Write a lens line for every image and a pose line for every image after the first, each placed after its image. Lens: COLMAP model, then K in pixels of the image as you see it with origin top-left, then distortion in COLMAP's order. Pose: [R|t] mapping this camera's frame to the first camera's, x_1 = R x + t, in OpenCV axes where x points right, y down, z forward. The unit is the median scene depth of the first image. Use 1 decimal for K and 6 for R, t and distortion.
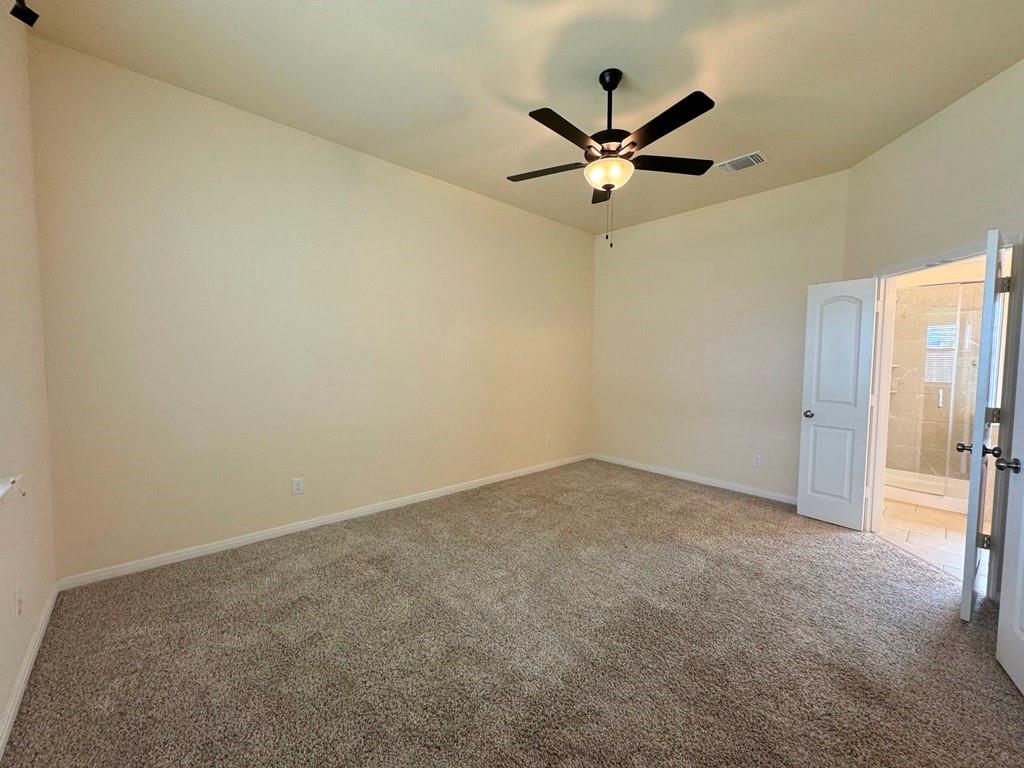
lens RADIAL K [[408.6, 0, 511.5], [0, 408.6, 382.2], [0, 0, 1]] dist [-0.002978, 0.000518]
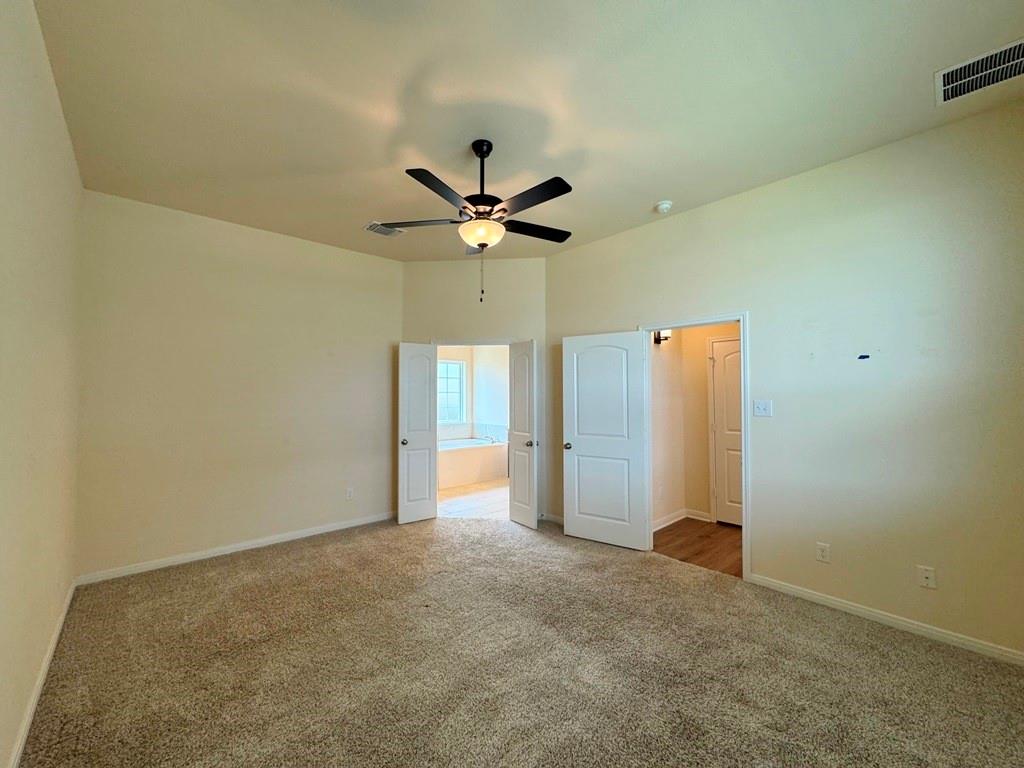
lens RADIAL K [[408.6, 0, 511.5], [0, 408.6, 382.2], [0, 0, 1]] dist [-0.002978, 0.000518]
pose [[0.008477, 0.013092, 0.999878, -0.715575], [0.056945, 0.998285, -0.013554, -0.094979], [-0.998341, 0.057053, 0.007717, 0.821660]]
